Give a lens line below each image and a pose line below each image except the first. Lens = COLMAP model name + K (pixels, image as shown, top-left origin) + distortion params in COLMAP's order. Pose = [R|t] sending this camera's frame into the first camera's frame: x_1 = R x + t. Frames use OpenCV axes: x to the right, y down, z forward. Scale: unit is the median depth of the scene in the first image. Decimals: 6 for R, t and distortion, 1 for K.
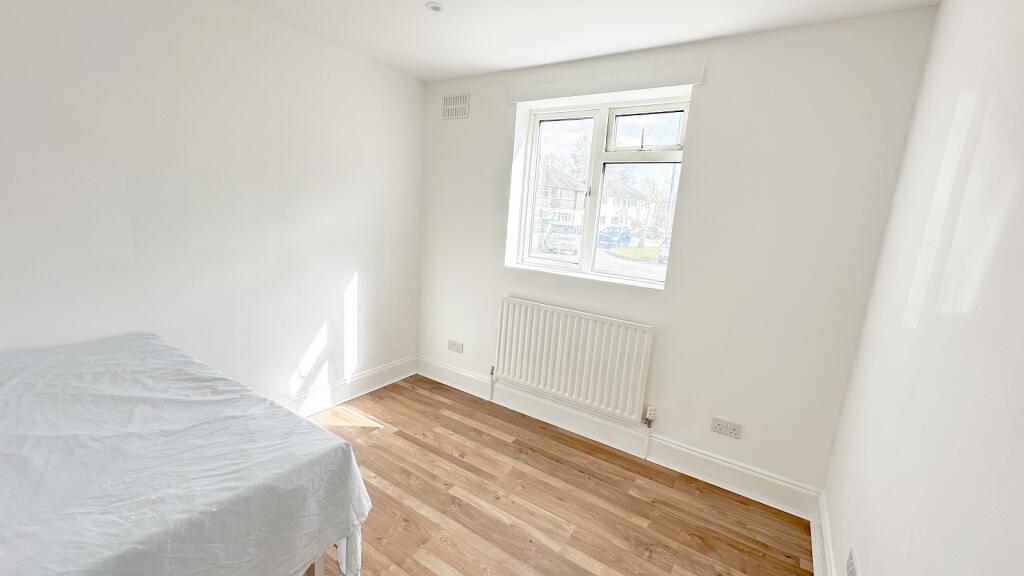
lens RADIAL K [[407.4, 0, 512.0], [0, 407.4, 288.0], [0, 0, 1]] dist [-0.000388, 0.000304]
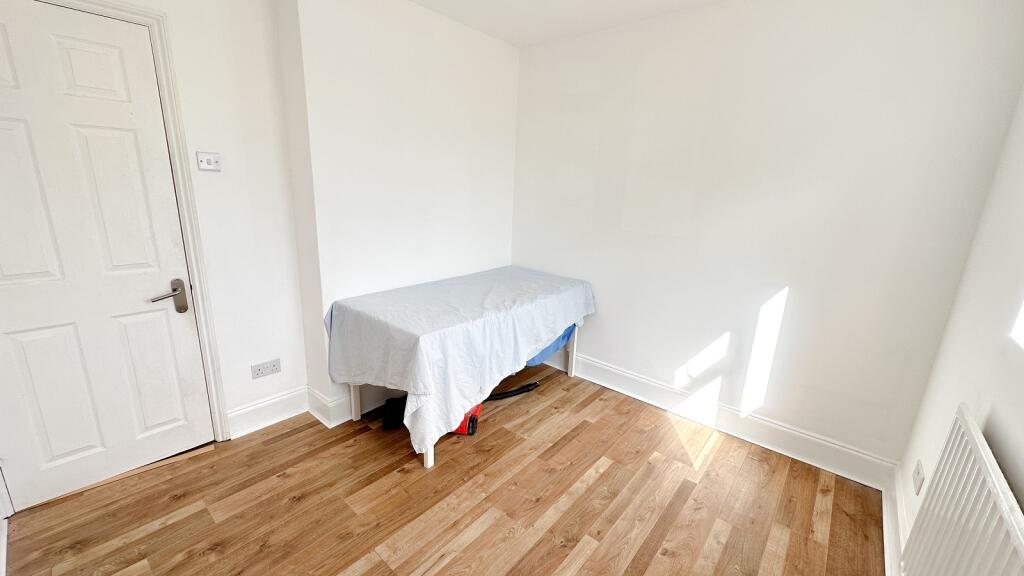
lens RADIAL K [[407.4, 0, 512.0], [0, 407.4, 288.0], [0, 0, 1]] dist [-0.000388, 0.000304]
pose [[-0.119453, 0.175421, -0.977220, 0.517402], [-0.225373, 0.953782, 0.198762, -0.090339], [0.966922, 0.243981, -0.074397, 0.723367]]
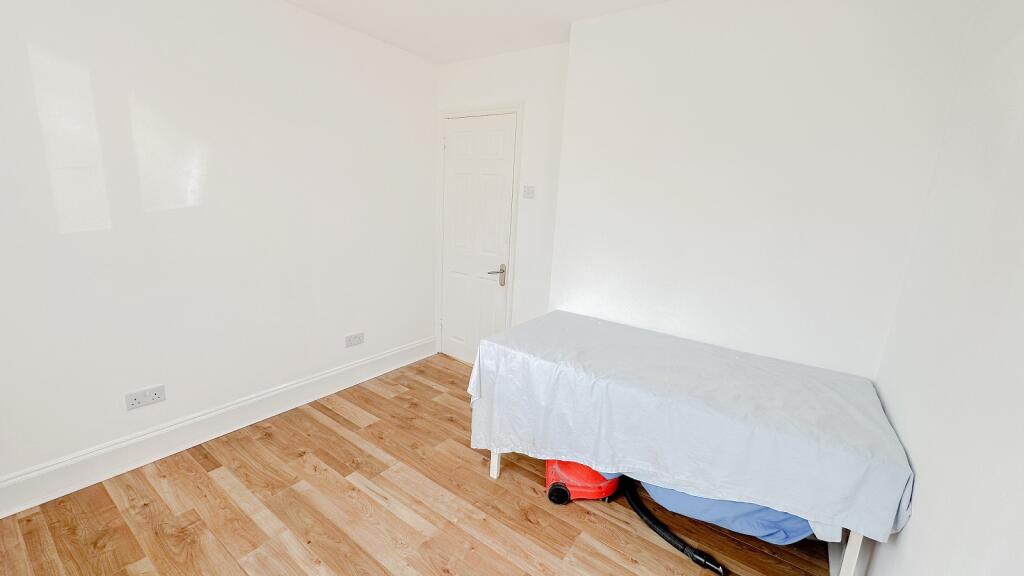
lens RADIAL K [[407.4, 0, 512.0], [0, 407.4, 288.0], [0, 0, 1]] dist [-0.000388, 0.000304]
pose [[-0.991094, -0.133158, 0.000939, -0.258189], [-0.122269, 0.912798, 0.389679, -0.240688], [-0.052746, 0.386094, -0.920950, 1.252418]]
